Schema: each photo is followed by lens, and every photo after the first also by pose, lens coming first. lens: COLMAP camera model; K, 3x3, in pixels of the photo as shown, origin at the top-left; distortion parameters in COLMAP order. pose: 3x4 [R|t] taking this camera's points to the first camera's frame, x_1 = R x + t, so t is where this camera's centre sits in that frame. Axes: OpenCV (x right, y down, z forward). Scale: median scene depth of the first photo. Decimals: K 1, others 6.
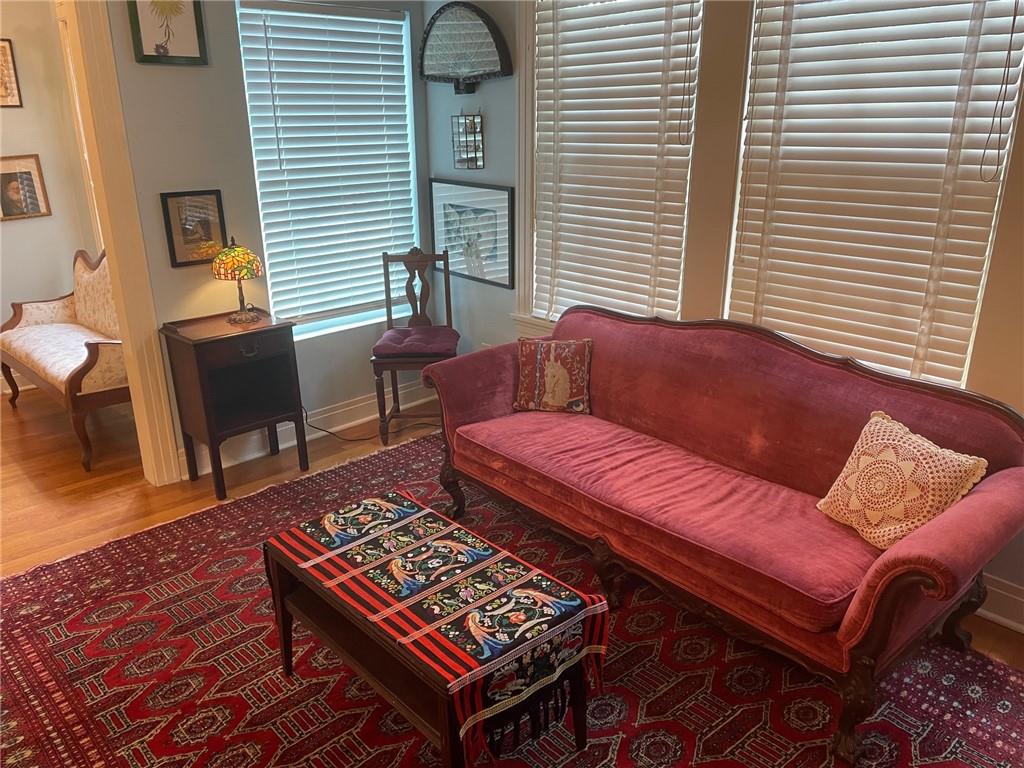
lens RADIAL K [[774.3, 0, 531.8], [0, 774.3, 386.0], [0, 0, 1]] dist [0.092753, -0.119661]
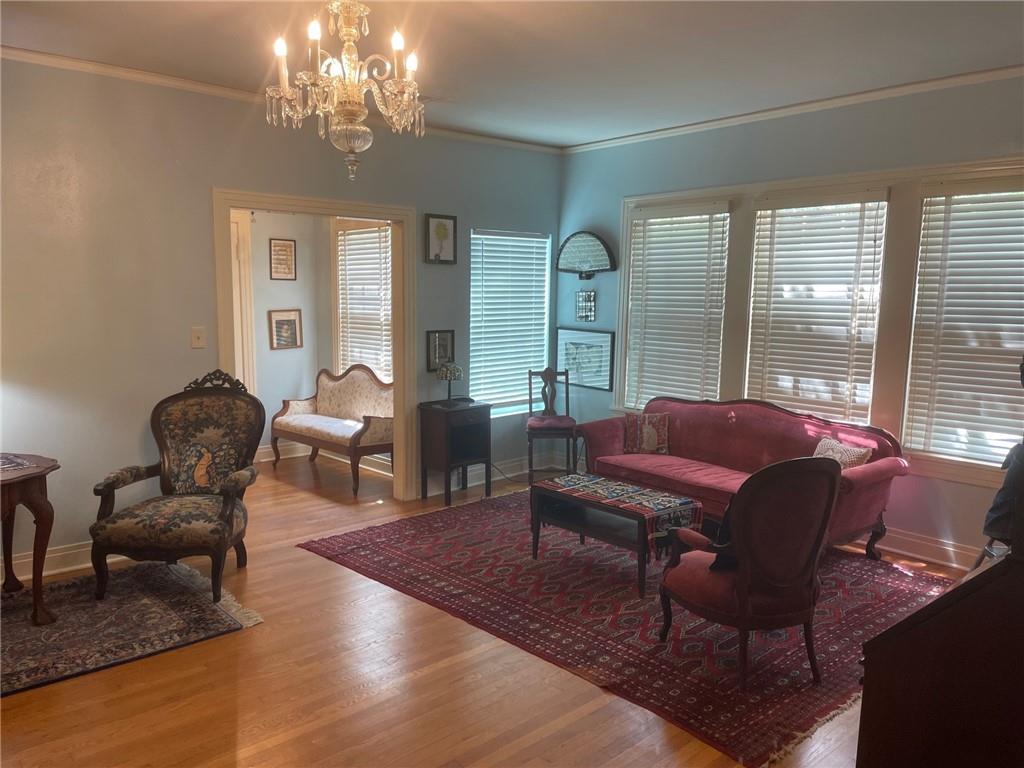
lens RADIAL K [[774.3, 0, 533.2], [0, 774.3, 386.9], [0, 0, 1]] dist [0.092753, -0.119661]
pose [[0.999795, 0.020237, 0.001136, -0.209001], [-0.019578, 0.978715, -0.204288, 0.220804], [-0.005246, 0.204224, 0.978910, -0.659195]]
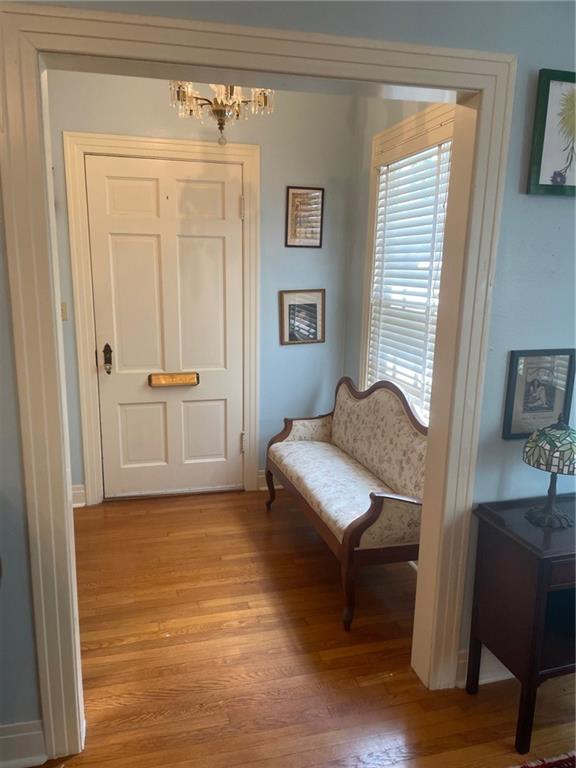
lens RADIAL K [[580.7, 0, 276.7], [0, 580.7, 388.2], [0, 0, 1]] dist [0.092753, -0.119661]
pose [[0.872312, 0.126211, -0.472379, -0.360435], [-0.178742, 0.981556, -0.067818, -0.112241], [0.455107, 0.143593, 0.878782, 0.332579]]
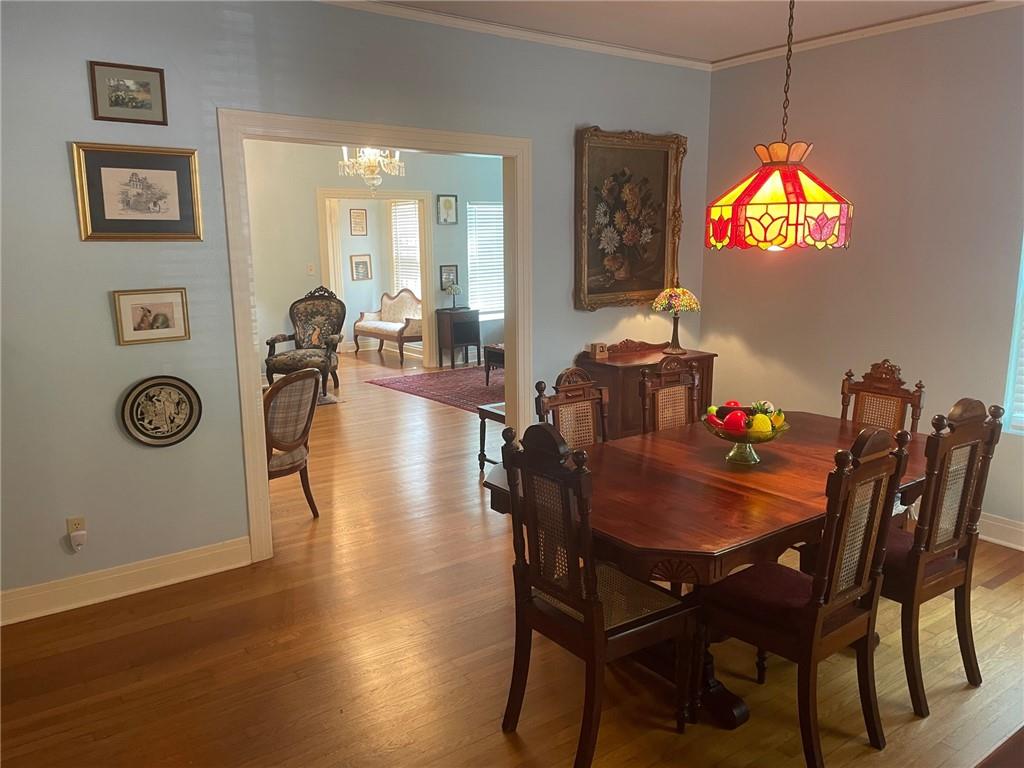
lens RADIAL K [[774.3, 0, 524.9], [0, 774.3, 385.6], [0, 0, 1]] dist [0.092753, -0.119661]
pose [[0.992390, 0.022685, -0.121028, 0.200868], [-0.039102, 0.990067, -0.135050, 0.548740], [0.116762, 0.138754, 0.983419, -1.667759]]
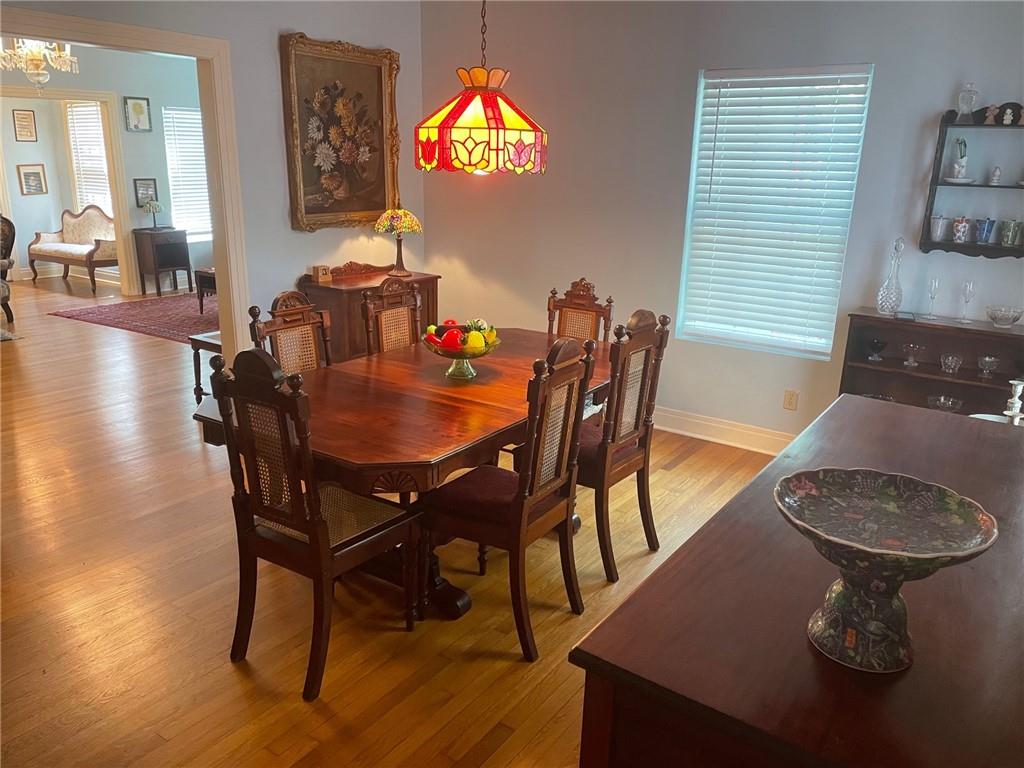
lens RADIAL K [[774.3, 0, 527.2], [0, 774.3, 380.1], [0, 0, 1]] dist [0.092753, -0.119661]
pose [[0.976646, -0.028530, 0.212953, 0.219016], [0.038964, 0.998229, -0.044960, 0.554216], [-0.211293, 0.052207, 0.976027, -1.686277]]
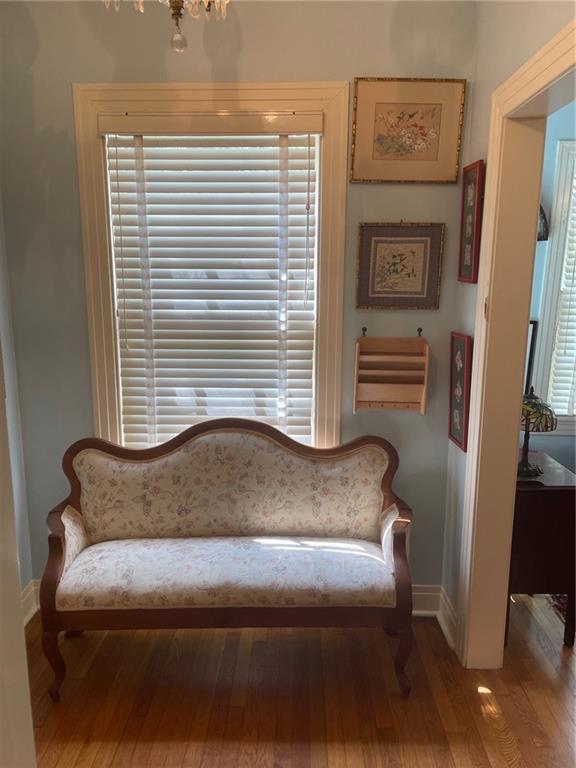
lens RADIAL K [[580.7, 0, 286.3], [0, 580.7, 385.0], [0, 0, 1]] dist [0.092753, -0.119661]
pose [[0.701432, -0.129645, 0.700846, -1.067986], [0.217293, 0.975403, -0.037041, -0.210287], [-0.678805, 0.178271, 0.712350, 0.627852]]
